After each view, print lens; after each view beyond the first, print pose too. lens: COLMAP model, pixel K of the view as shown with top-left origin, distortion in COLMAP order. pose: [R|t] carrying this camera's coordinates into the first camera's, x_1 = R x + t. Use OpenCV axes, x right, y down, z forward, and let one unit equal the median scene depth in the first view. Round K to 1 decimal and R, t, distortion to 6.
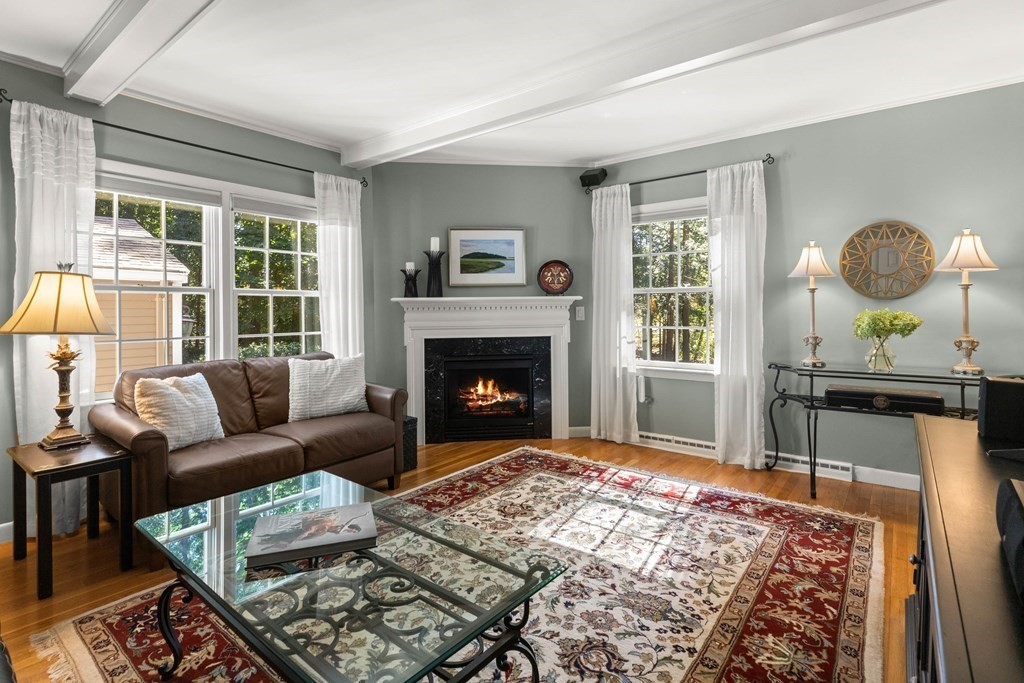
lens RADIAL K [[493.0, 0, 519.3], [0, 493.0, 310.4], [0, 0, 1]] dist [-0.003248, -0.000280]
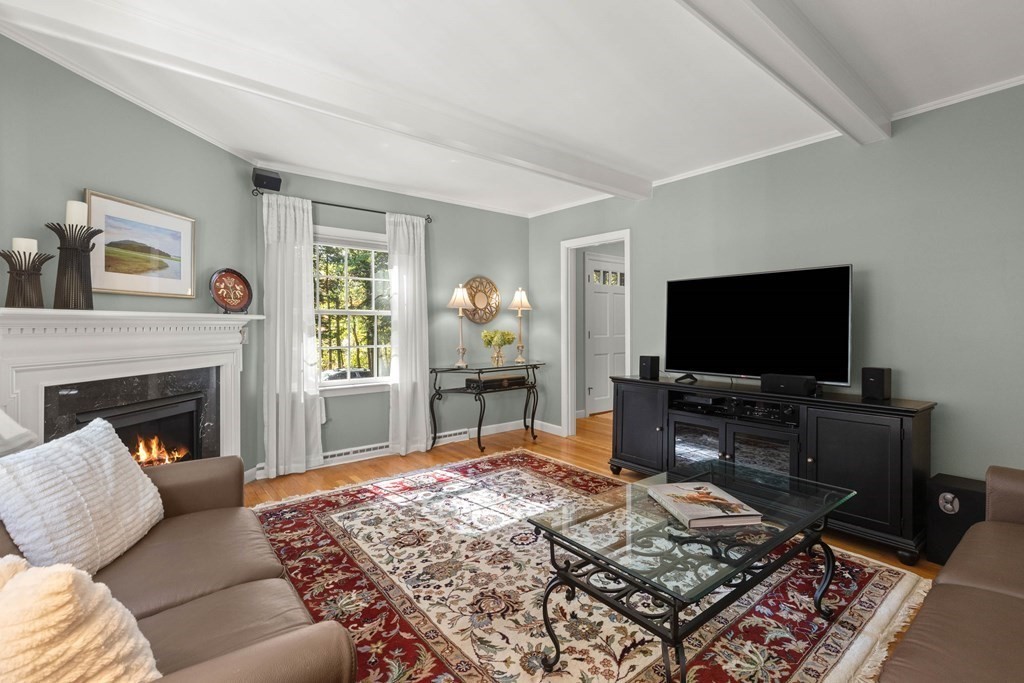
lens RADIAL K [[462.8, 0, 515.9], [0, 462.8, 328.8], [0, 0, 1]] dist [0.000228, 0.000304]
pose [[0.231889, 0.000634, 0.972742, -0.721998], [0.005817, 0.999981, -0.002039, -0.001310], [-0.972725, 0.006131, 0.231881, 0.506361]]
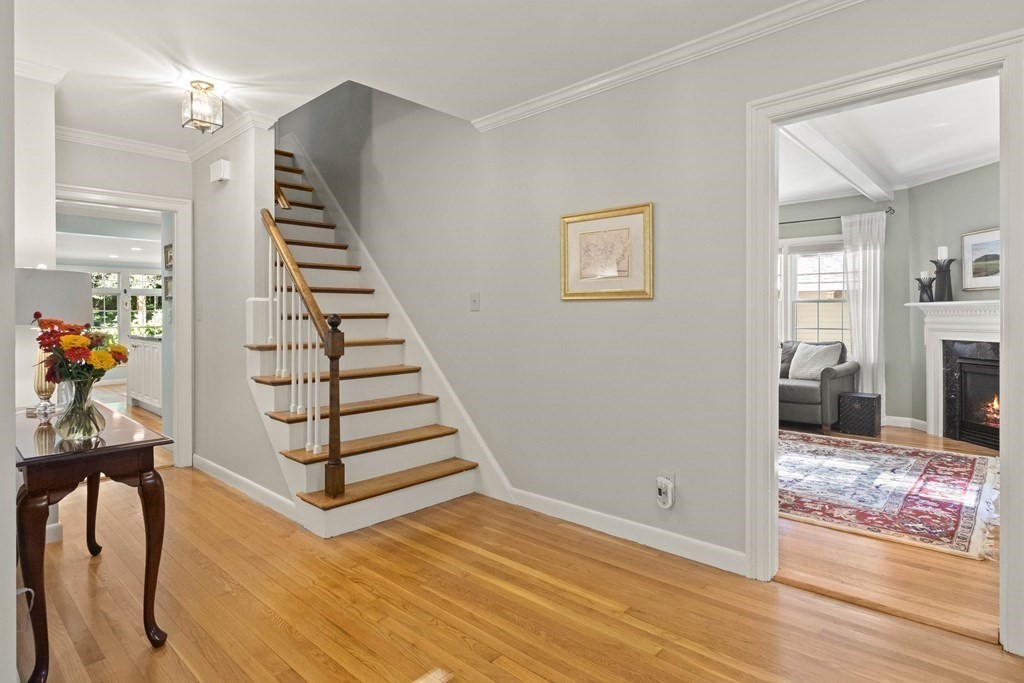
lens RADIAL K [[549.1, 0, 513.4], [0, 549.1, 313.2], [0, 0, 1]] dist [-0.001085, -0.000382]
pose [[-0.084789, 0.003521, -0.996393, 1.422258], [-0.002272, 0.999990, 0.003727, -0.004702], [0.996396, 0.002580, -0.084780, 0.207123]]
